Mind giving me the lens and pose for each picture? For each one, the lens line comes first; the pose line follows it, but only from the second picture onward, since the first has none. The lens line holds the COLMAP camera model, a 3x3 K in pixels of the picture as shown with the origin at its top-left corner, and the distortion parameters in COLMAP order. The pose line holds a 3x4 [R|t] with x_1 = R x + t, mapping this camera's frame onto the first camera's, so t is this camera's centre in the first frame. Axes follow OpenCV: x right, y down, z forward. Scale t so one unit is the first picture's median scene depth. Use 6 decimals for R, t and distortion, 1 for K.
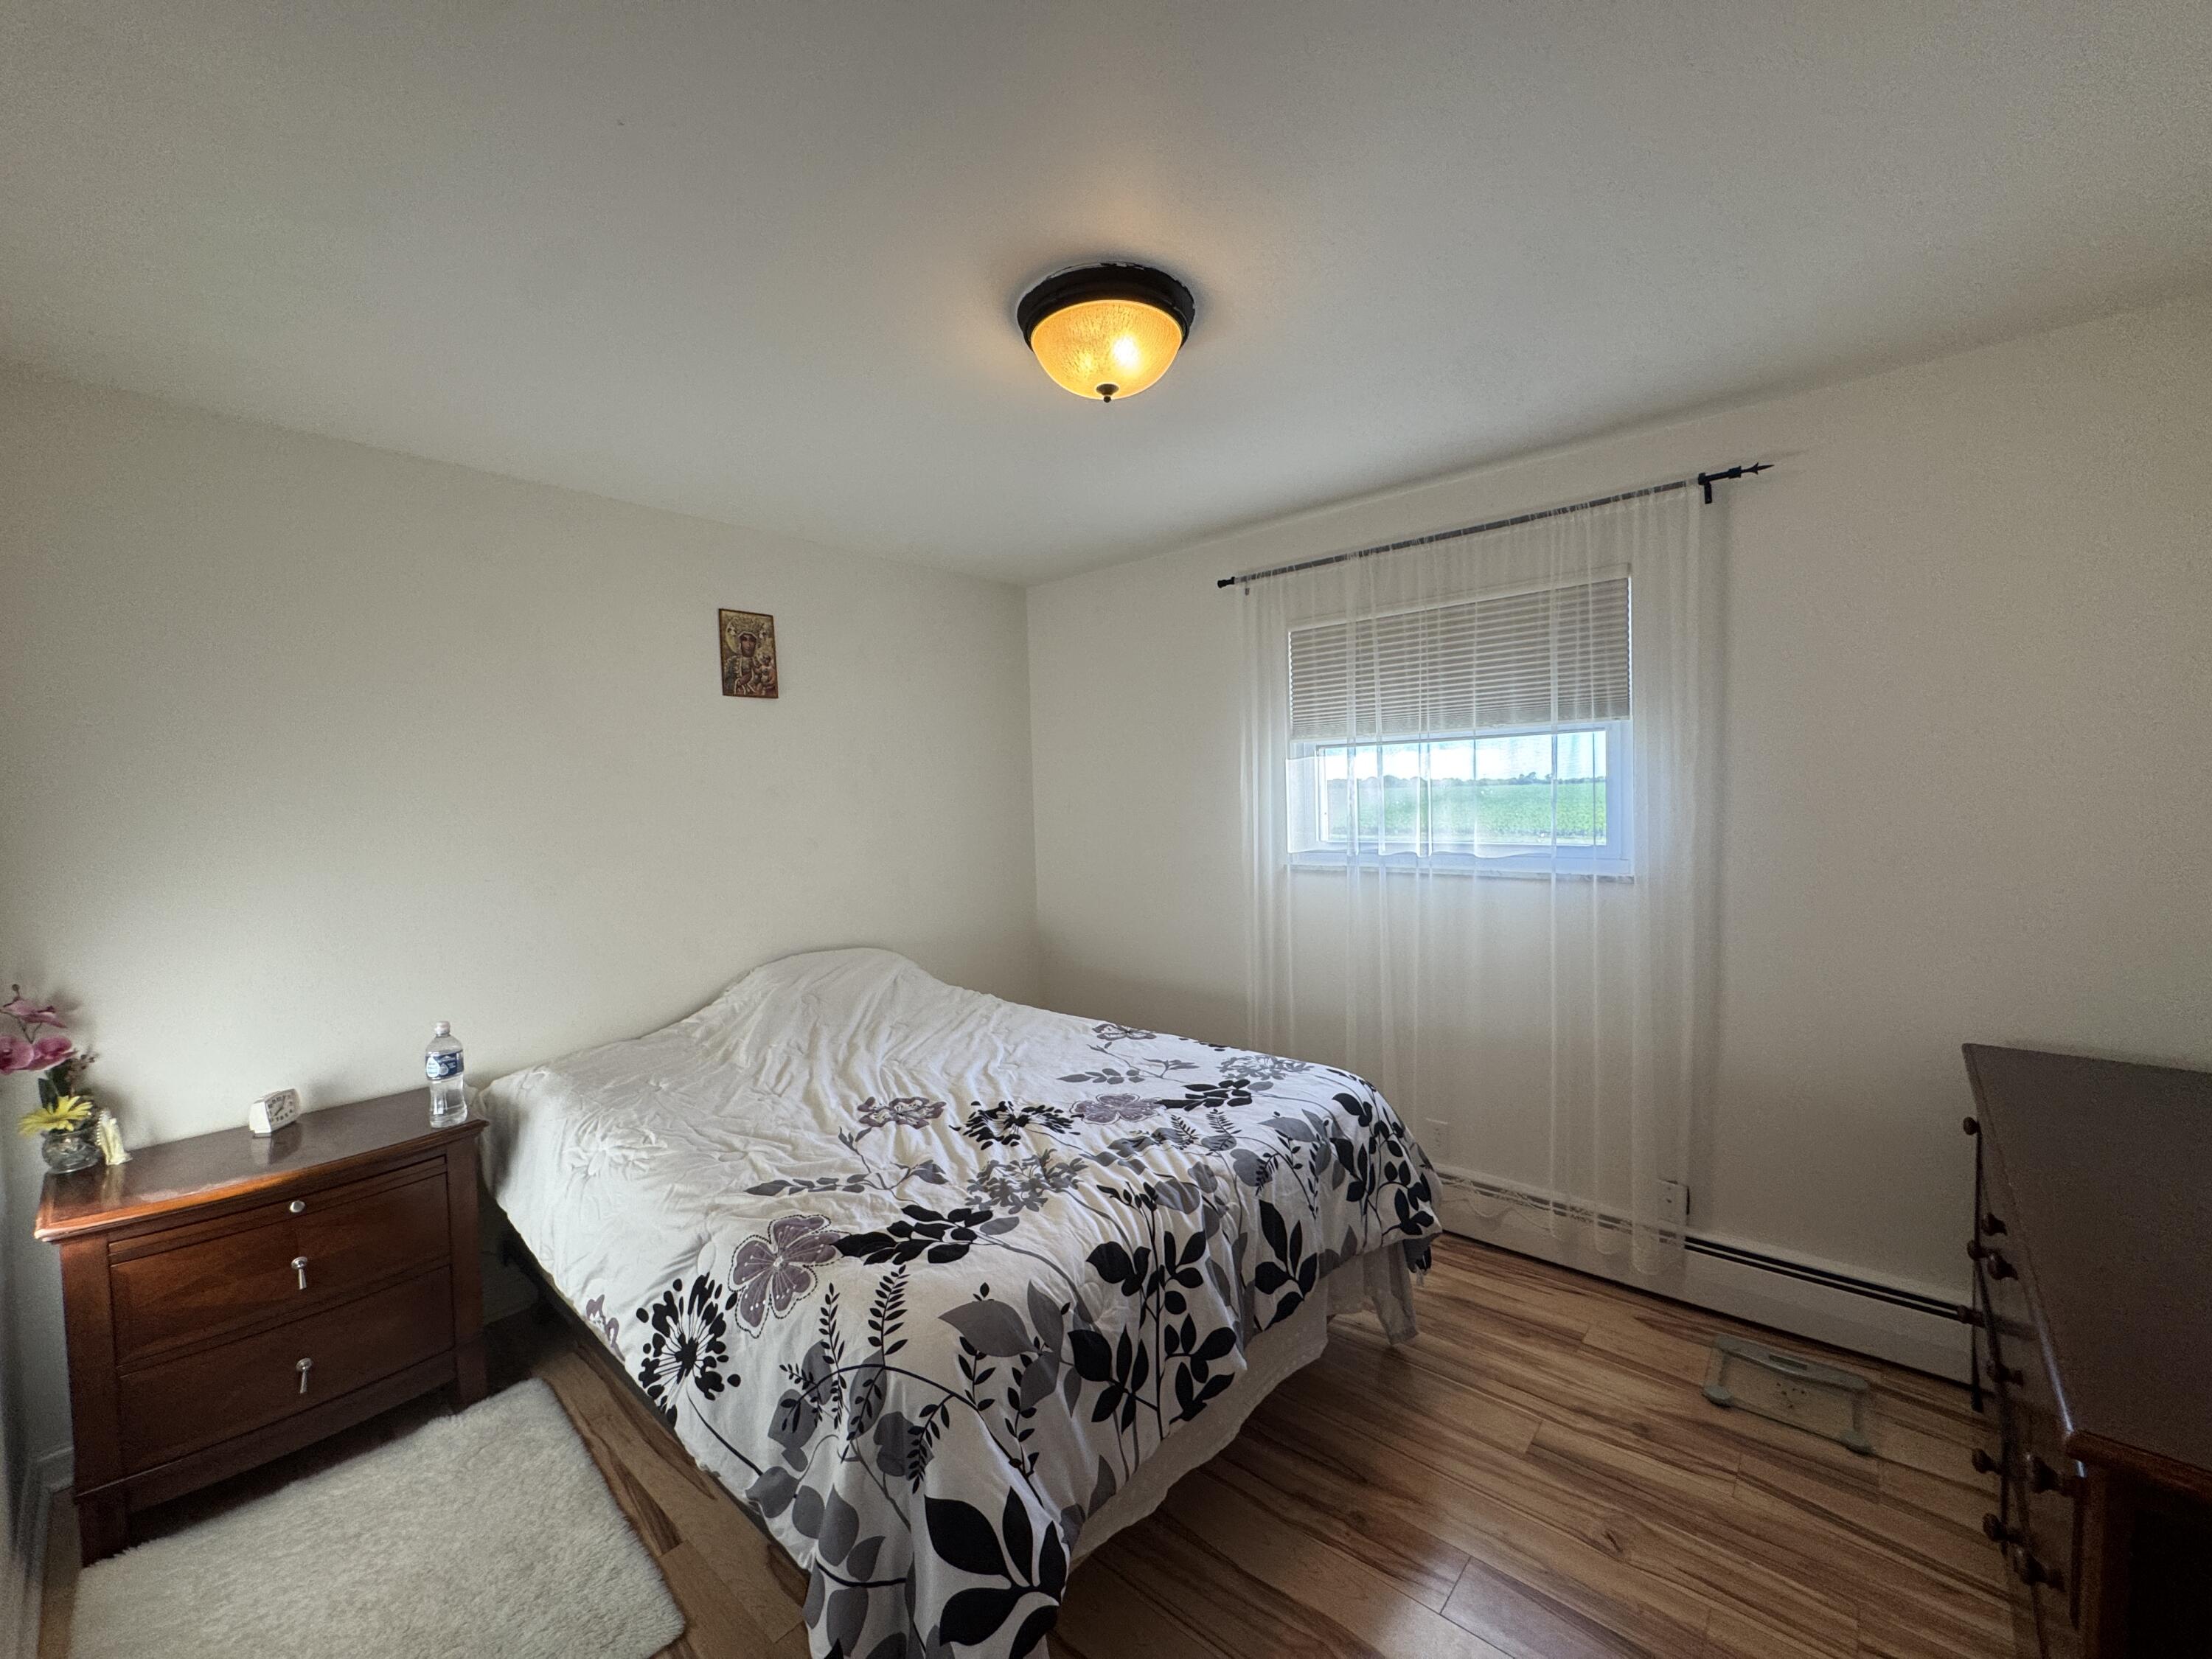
lens RADIAL K [[884.7, 0, 1107.5], [0, 884.7, 839.7], [0, 0, 1]] dist [-0.005591, 0.001026]
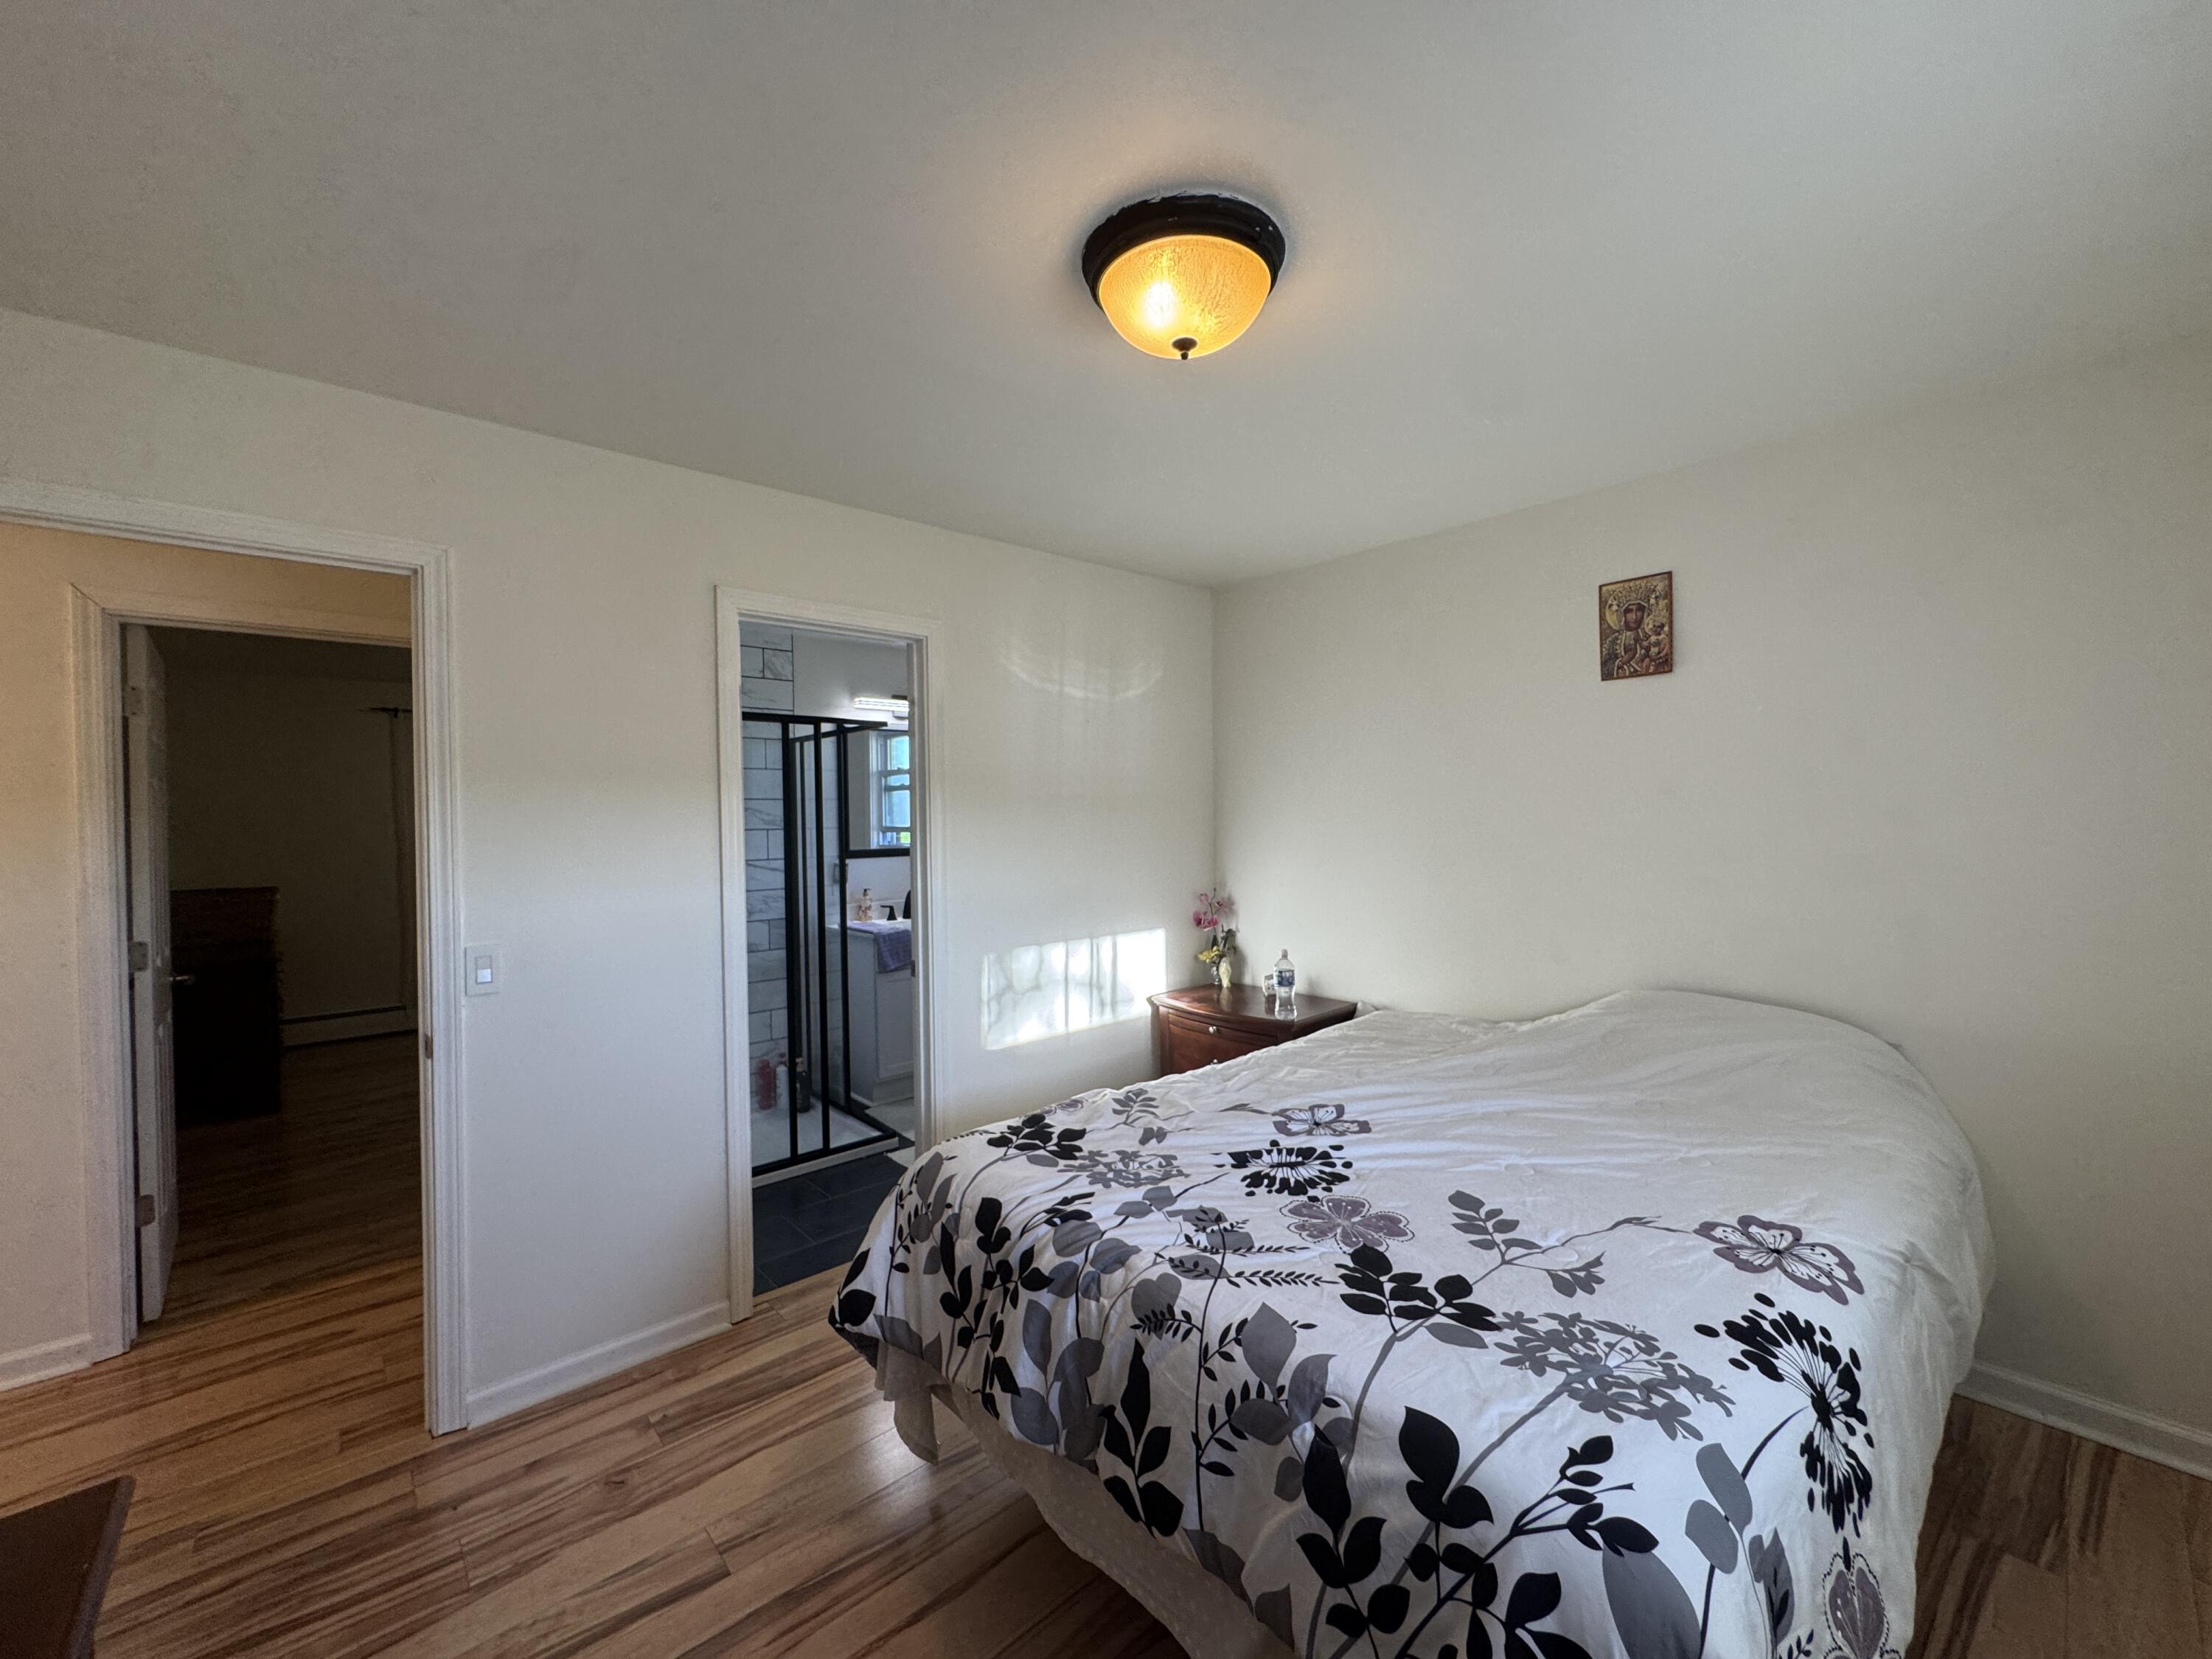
lens RADIAL K [[884.7, 0, 1099.6], [0, 884.7, 831.9], [0, 0, 1]] dist [-0.005591, 0.001026]
pose [[-0.124059, 0.046939, -0.991164, 0.726951], [-0.027122, 0.998347, 0.050674, -0.056347], [0.991904, 0.033169, -0.122581, 0.830242]]
